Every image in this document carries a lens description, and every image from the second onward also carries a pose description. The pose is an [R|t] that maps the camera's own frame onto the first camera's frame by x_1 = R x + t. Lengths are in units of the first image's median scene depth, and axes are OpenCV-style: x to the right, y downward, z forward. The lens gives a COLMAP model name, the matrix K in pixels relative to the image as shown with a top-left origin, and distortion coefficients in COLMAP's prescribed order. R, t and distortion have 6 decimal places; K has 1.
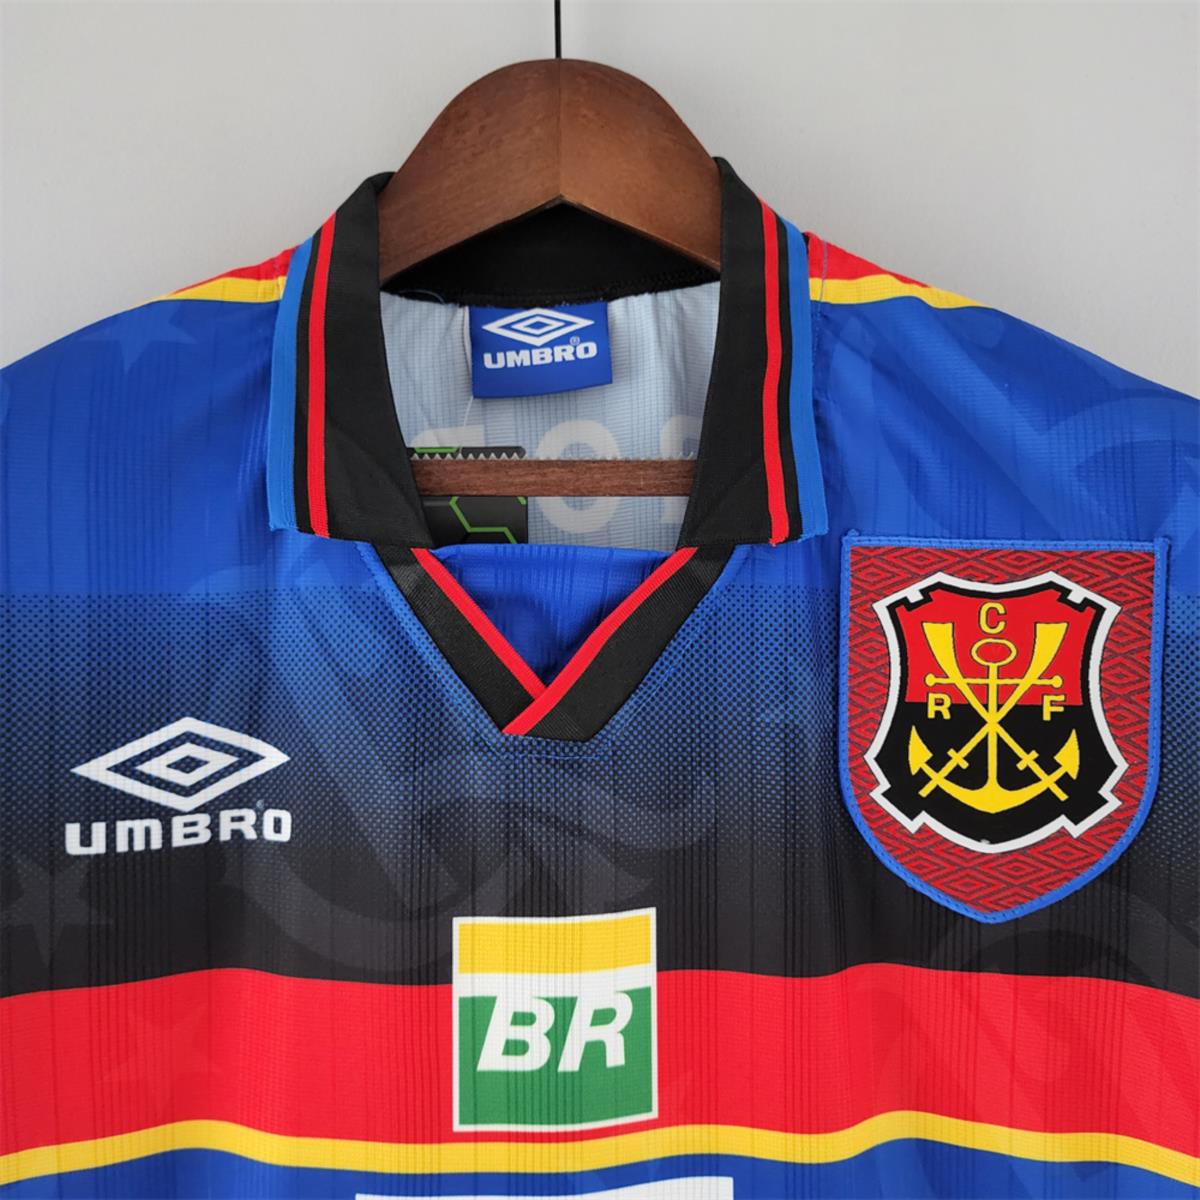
lens RADIAL K [[1125.6, 0, 581.4], [0, 1125.6, 601.5], [0, 0, 1]] dist [0.017370, -0.011303]
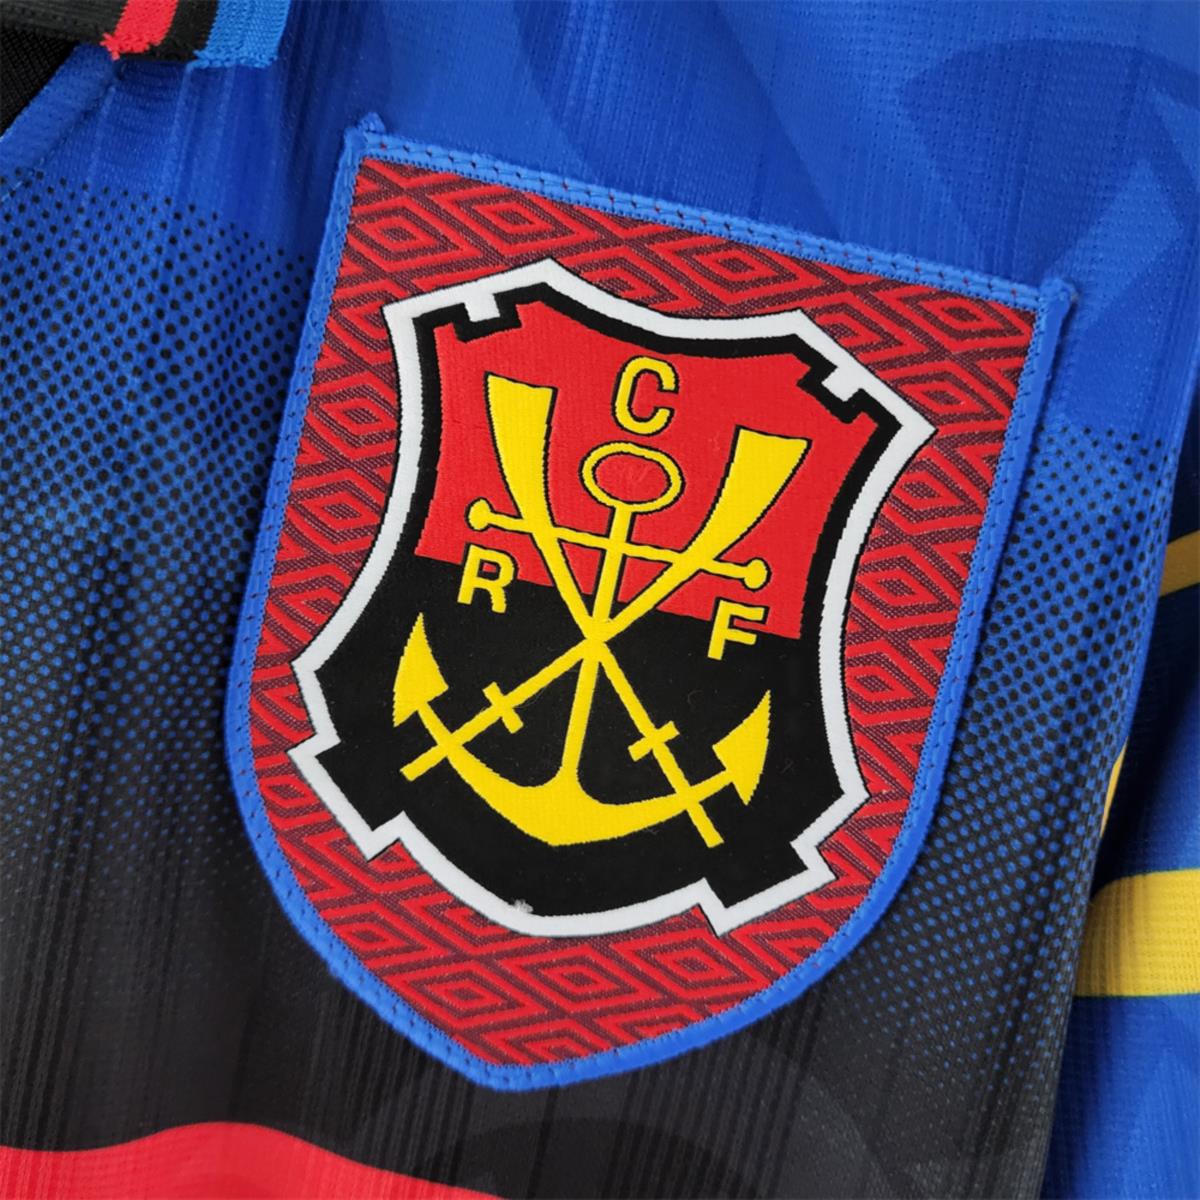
lens RADIAL K [[1147.7, 0, 600.7], [0, 1147.7, 575.3], [0, 0, 1]] dist [-0.000737, -0.021430]
pose [[0.968517, 0.203671, 0.143152, 0.298457], [-0.211635, 0.976418, 0.042635, 0.064386], [-0.131093, -0.071589, 0.988782, 0.572728]]
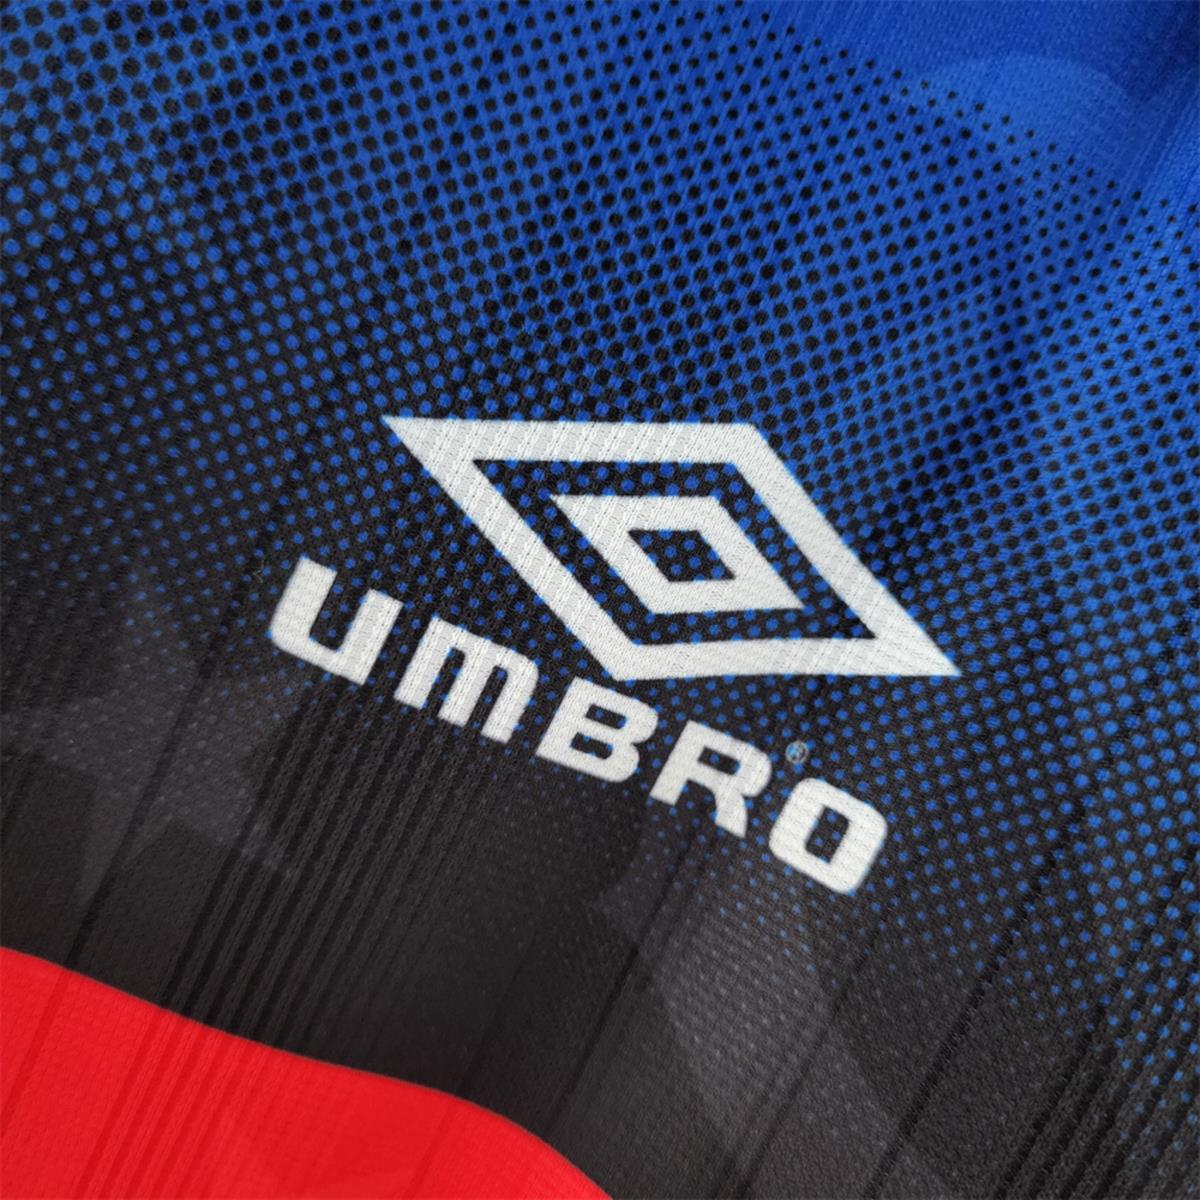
lens RADIAL K [[1125.6, 0, 581.4], [0, 1125.6, 601.5], [0, 0, 1]] dist [0.017370, -0.011303]
pose [[0.891228, 0.437160, -0.120850, -0.331212], [-0.434256, 0.899355, 0.050817, 0.153532], [0.130902, 0.007190, 0.991369, 0.668457]]
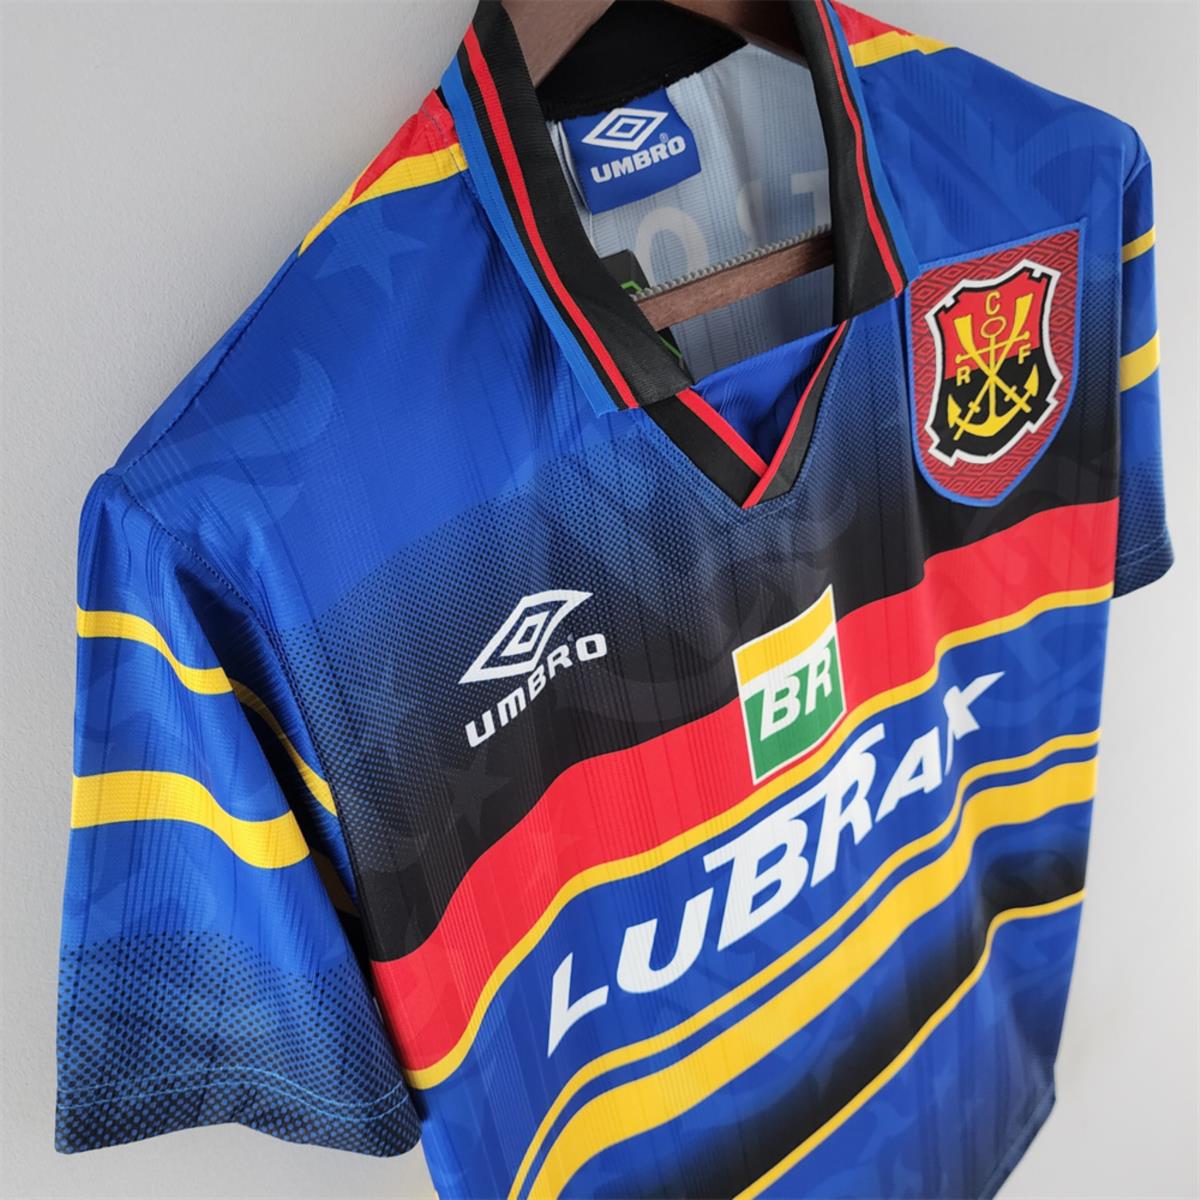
lens RADIAL K [[1125.6, 0, 581.4], [0, 1125.6, 601.5], [0, 0, 1]] dist [0.017370, -0.011303]
pose [[0.801796, -0.399264, 0.444648, -0.794982], [0.192541, 0.876977, 0.440273, -0.367976], [-0.565731, -0.267396, 0.780031, 0.106951]]
